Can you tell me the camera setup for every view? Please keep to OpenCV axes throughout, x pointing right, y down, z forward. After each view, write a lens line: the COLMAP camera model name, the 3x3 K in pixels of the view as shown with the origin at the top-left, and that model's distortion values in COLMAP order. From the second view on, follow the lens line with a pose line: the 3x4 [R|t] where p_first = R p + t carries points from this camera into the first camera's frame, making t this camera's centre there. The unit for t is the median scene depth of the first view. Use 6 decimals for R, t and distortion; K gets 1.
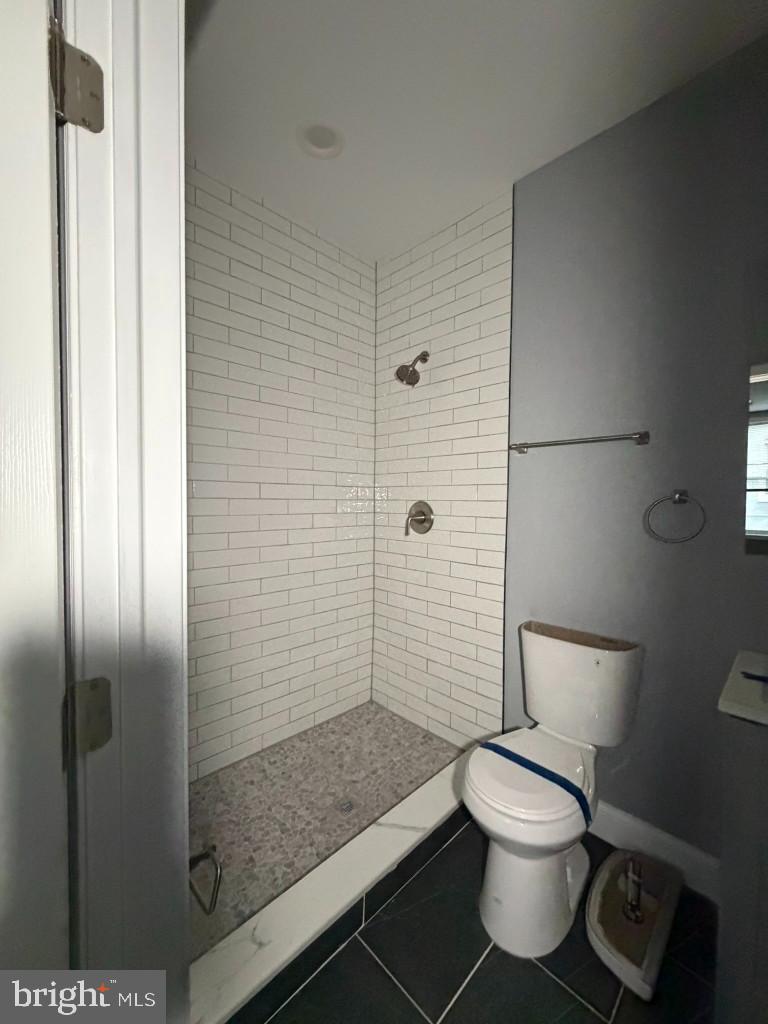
lens RADIAL K [[408.2, 0, 385.4], [0, 408.2, 509.1], [0, 0, 1]] dist [-0.002398, 0.000147]
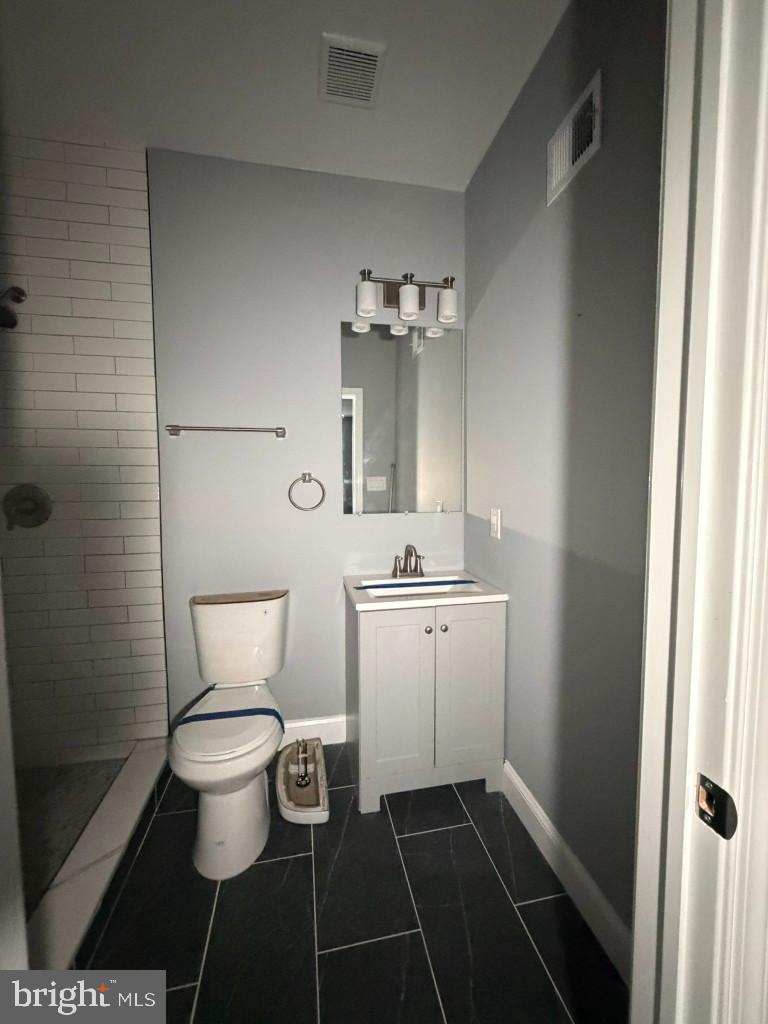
lens RADIAL K [[408.2, 0, 385.4], [0, 408.2, 509.1], [0, 0, 1]] dist [-0.002398, 0.000147]
pose [[0.543498, -0.067877, 0.836662, -0.314311], [0.030062, 0.997660, 0.061410, -0.001400], [-0.838872, -0.008224, 0.544267, 0.022255]]
